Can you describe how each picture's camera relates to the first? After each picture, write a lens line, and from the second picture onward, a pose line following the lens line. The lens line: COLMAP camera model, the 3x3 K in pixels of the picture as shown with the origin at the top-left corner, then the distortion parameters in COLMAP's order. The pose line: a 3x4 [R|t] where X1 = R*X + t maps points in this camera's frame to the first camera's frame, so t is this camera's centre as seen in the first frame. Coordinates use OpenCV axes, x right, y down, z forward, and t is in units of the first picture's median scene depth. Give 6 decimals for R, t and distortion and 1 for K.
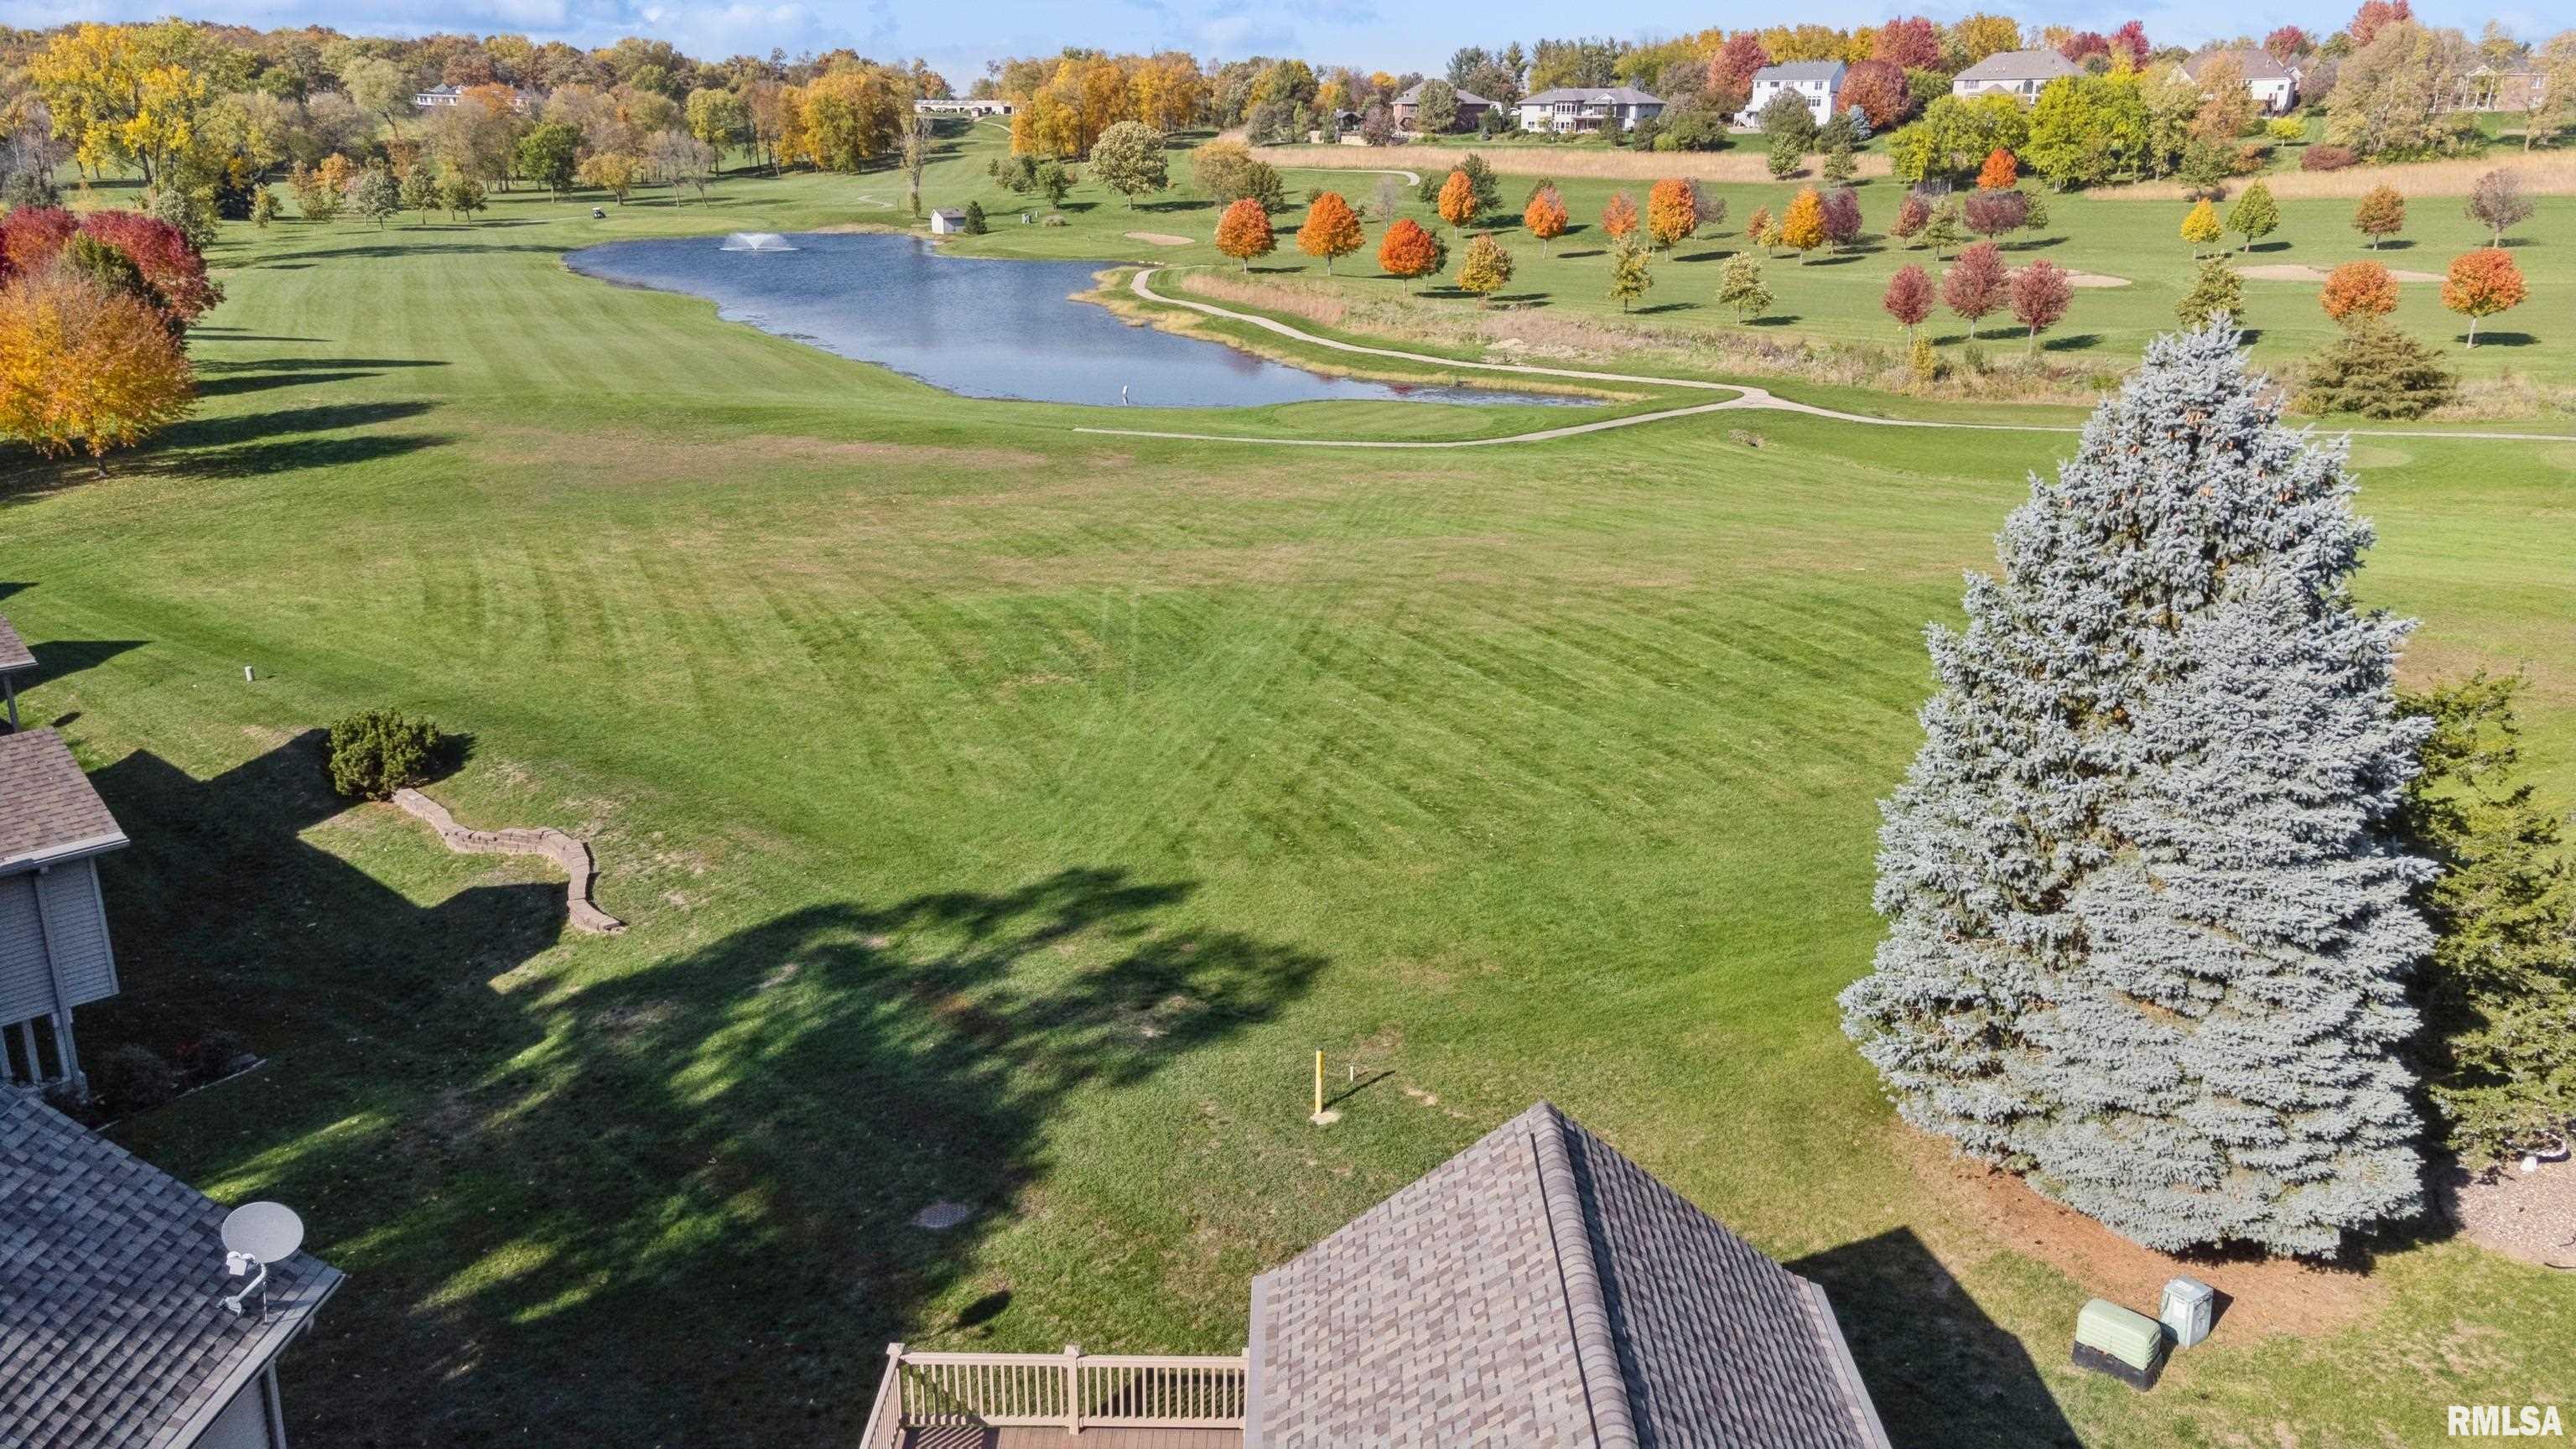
lens RADIAL K [[1945.7, 0, 1289.3], [0, 1945.7, 722.4], [0, 0, 1]] dist [0.005136, 0.130383]
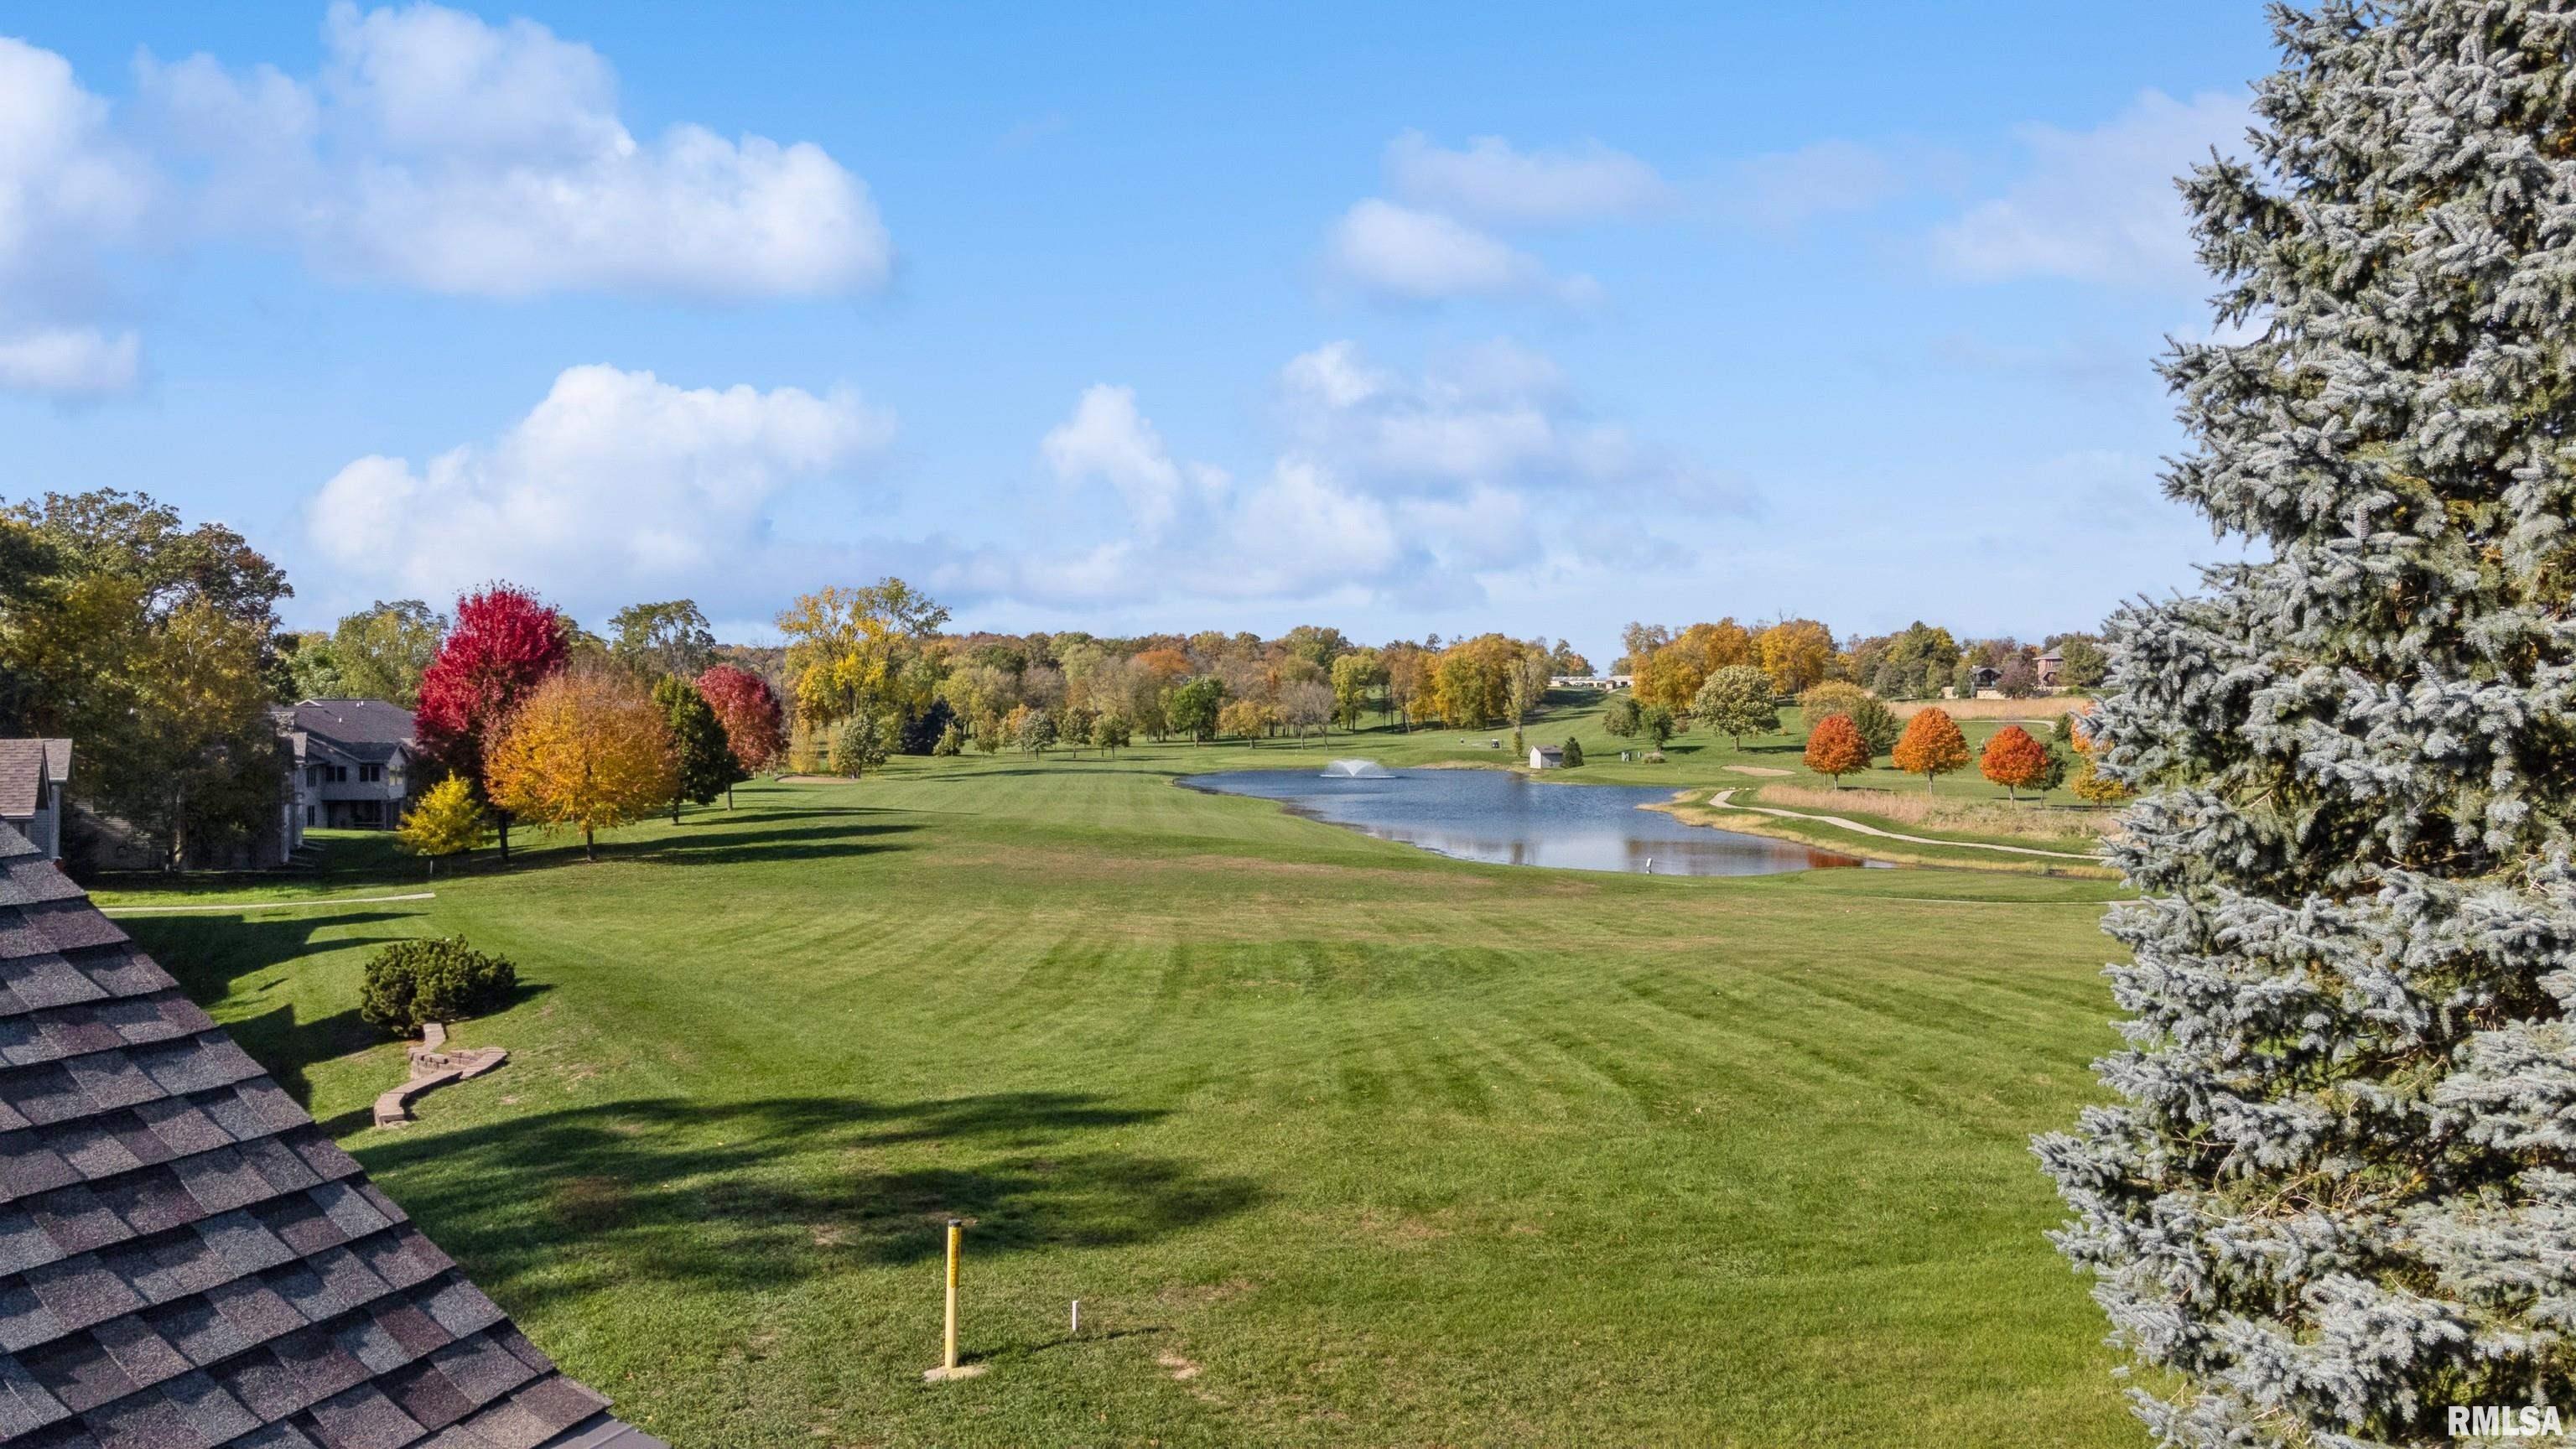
lens RADIAL K [[1943.6, 0, 1290.2], [0, 1943.6, 711.8], [0, 0, 1]] dist [0.013261, 0.123207]
pose [[0.946469, -0.000001, -0.322793, 0.024891], [-0.096264, 0.954495, -0.282262, 0.017115], [0.308105, 0.298226, 0.903401, 0.052521]]
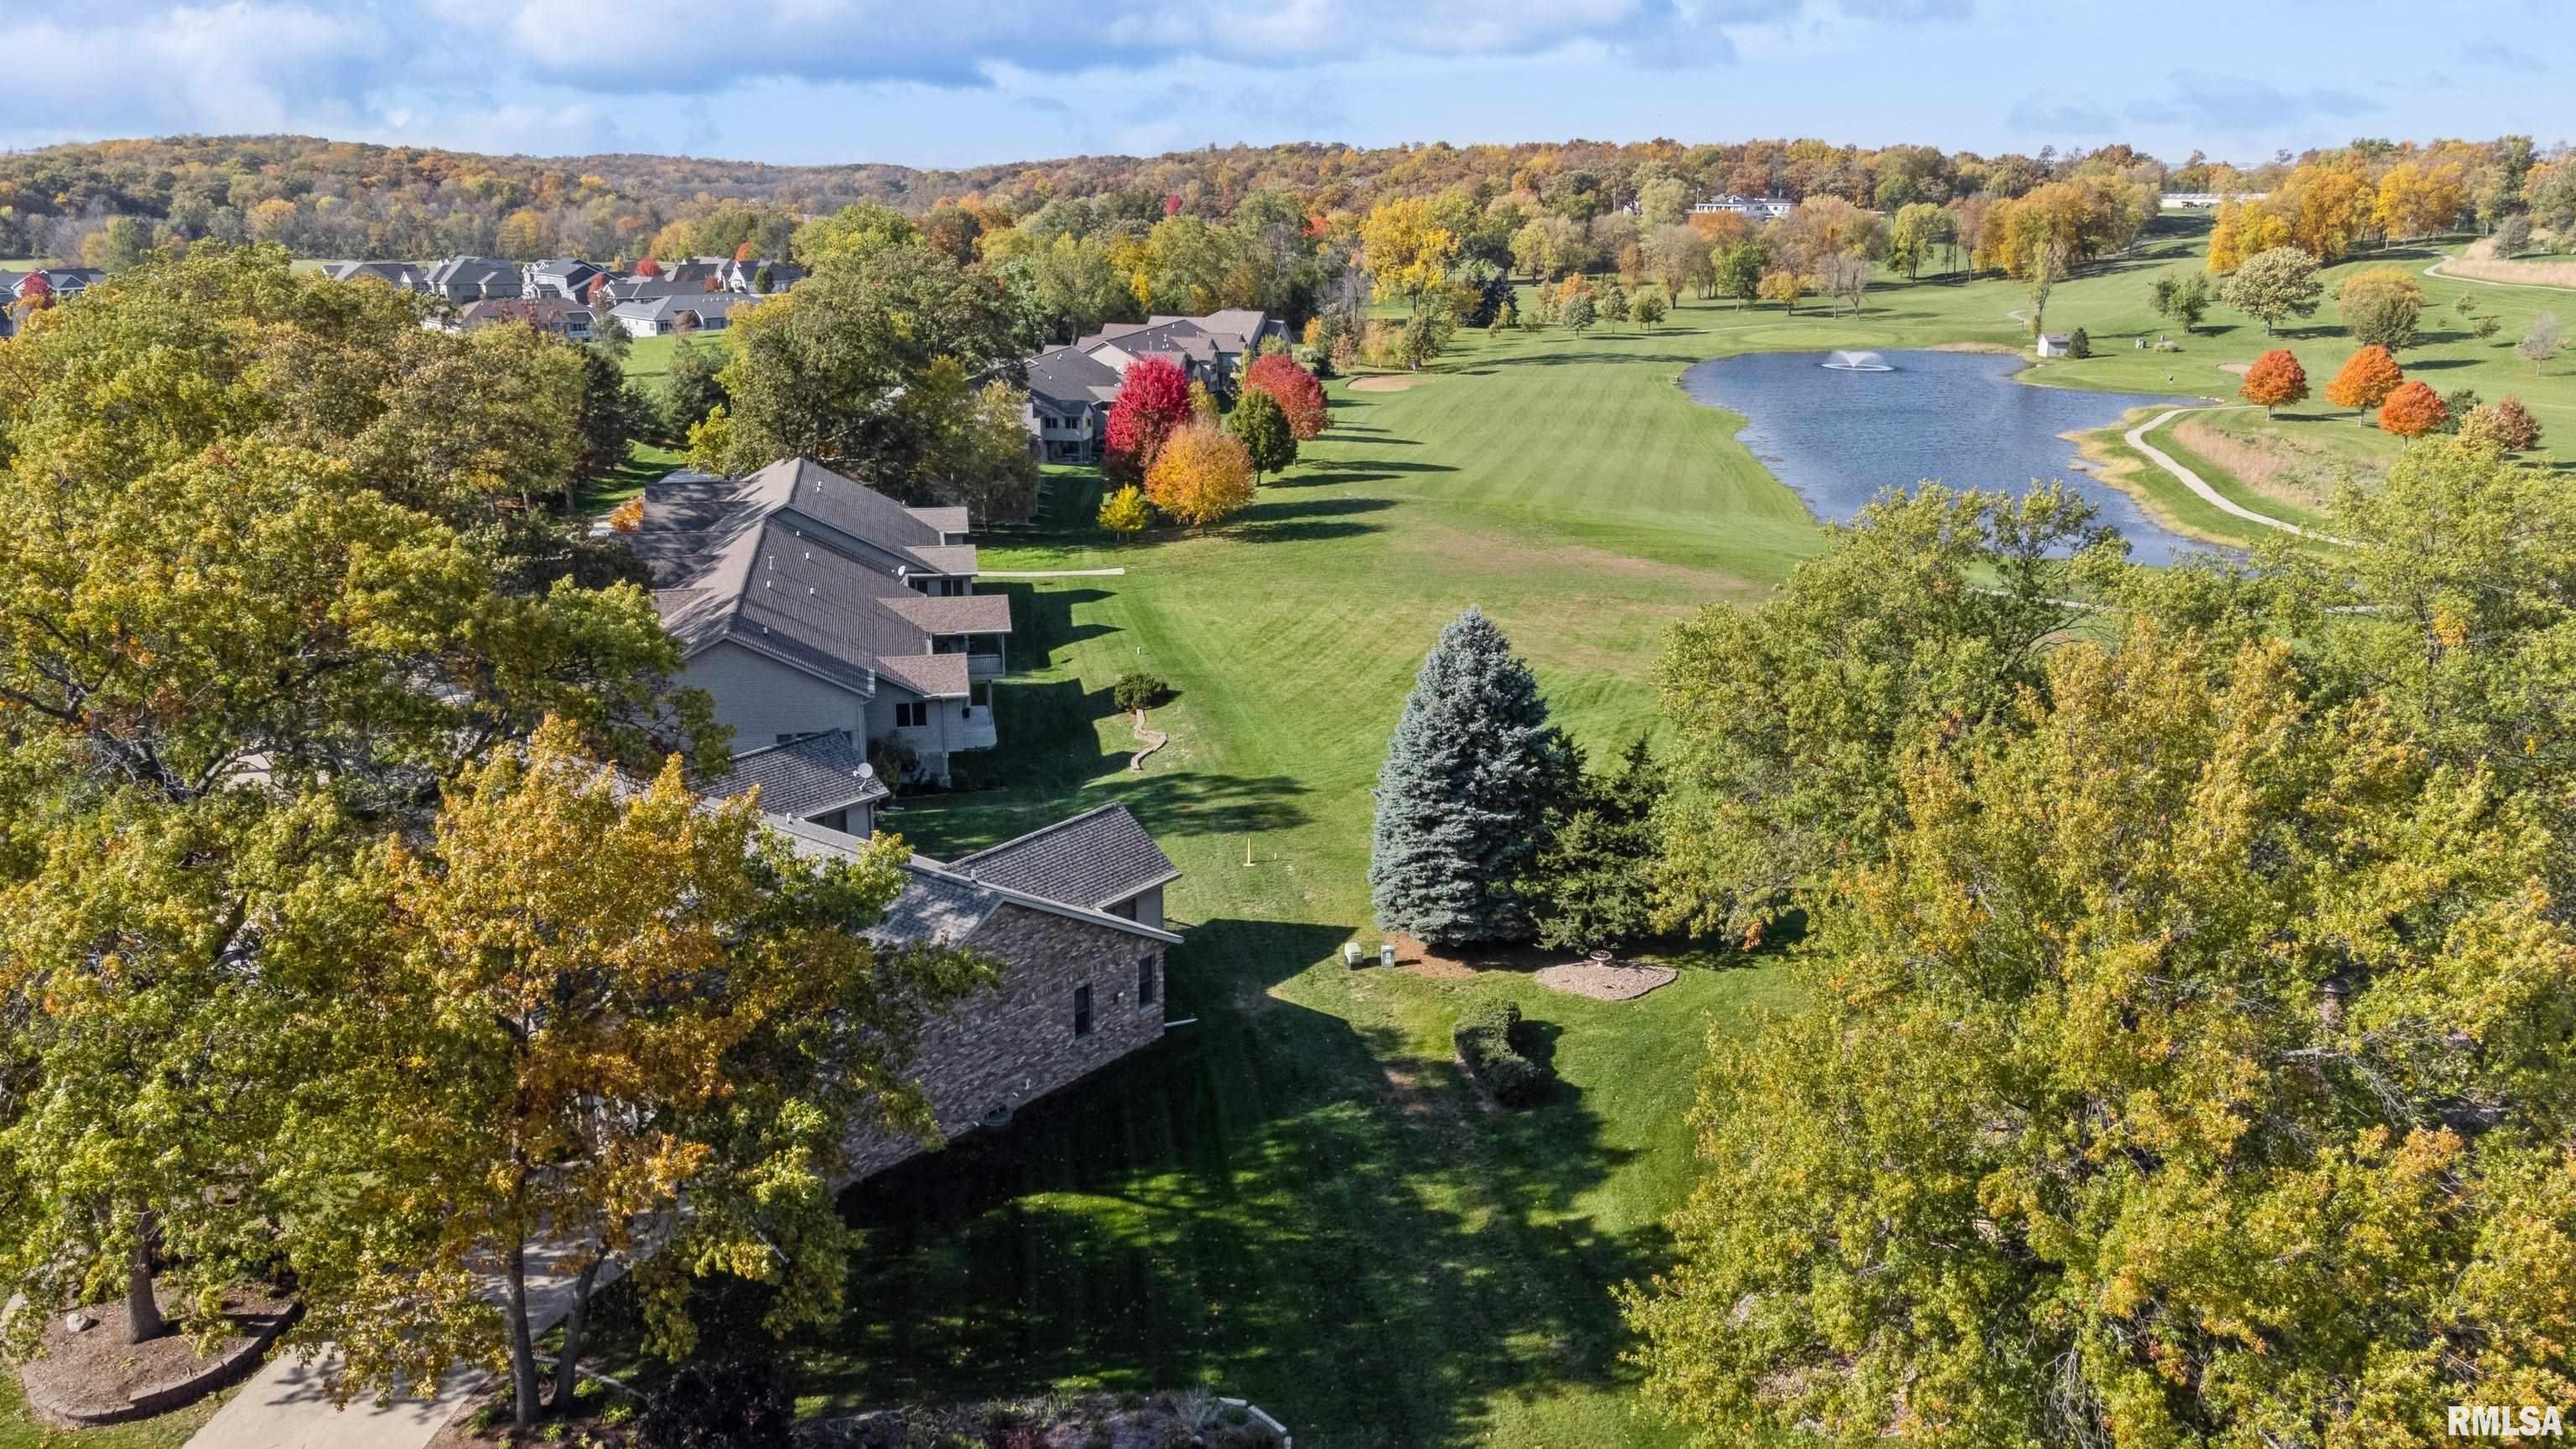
lens RADIAL K [[1943.6, 0, 1290.2], [0, 1943.6, 711.8], [0, 0, 1]] dist [0.013261, 0.123207]
pose [[0.802955, 0.155061, -0.575517, 0.147920], [-0.176475, 0.984123, 0.018935, -0.005288], [0.569315, 0.086360, 0.817571, -0.106927]]
